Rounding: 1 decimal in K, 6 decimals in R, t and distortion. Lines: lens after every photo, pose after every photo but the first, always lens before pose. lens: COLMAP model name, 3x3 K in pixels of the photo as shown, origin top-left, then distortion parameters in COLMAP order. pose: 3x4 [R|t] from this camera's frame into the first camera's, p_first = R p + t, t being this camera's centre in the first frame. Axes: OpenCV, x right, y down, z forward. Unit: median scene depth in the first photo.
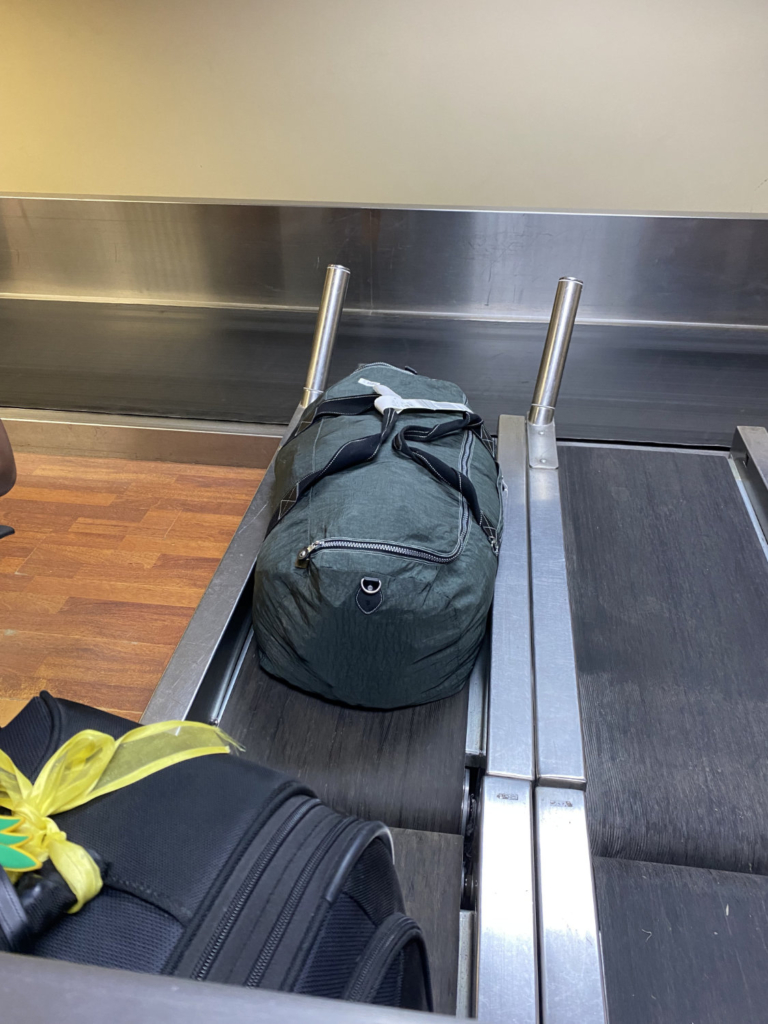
lens RADIAL K [[777.8, 0, 380.7], [0, 777.8, 517.7], [0, 0, 1]] dist [0.031450, -0.035720]
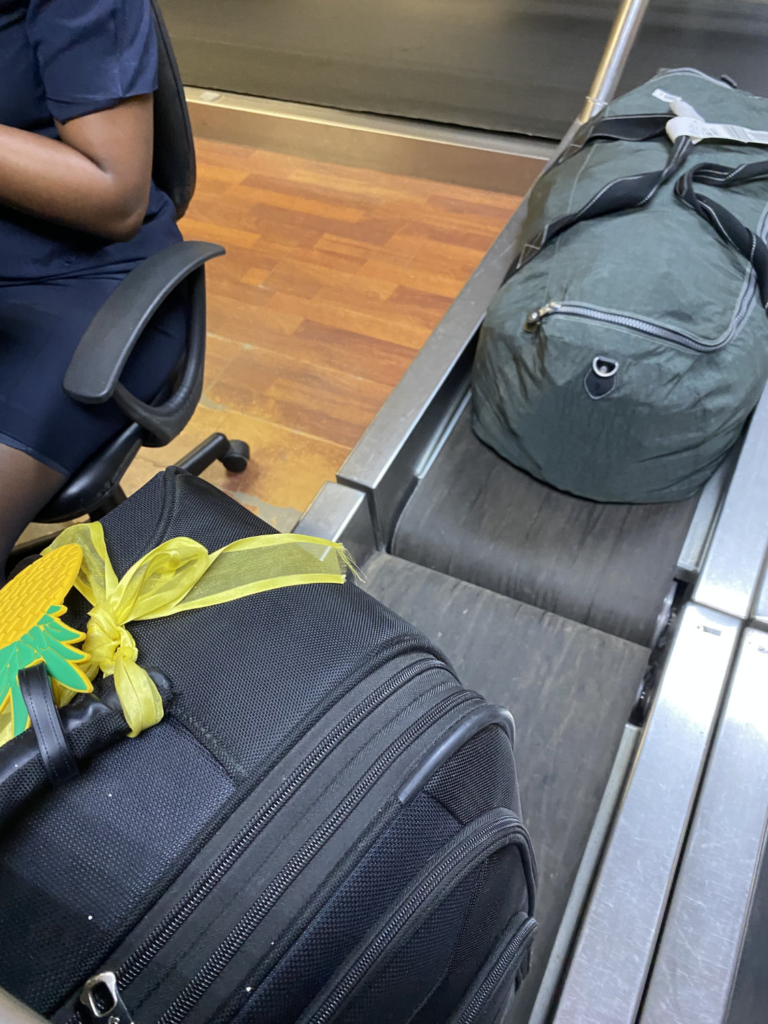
lens RADIAL K [[777.8, 0, 388.1], [0, 777.8, 514.6], [0, 0, 1]] dist [0.031450, -0.035720]
pose [[0.939838, 0.210389, -0.269150, 0.025257], [-0.109995, 0.932267, 0.344643, -0.027013], [0.323429, -0.294304, 0.899322, 0.100752]]
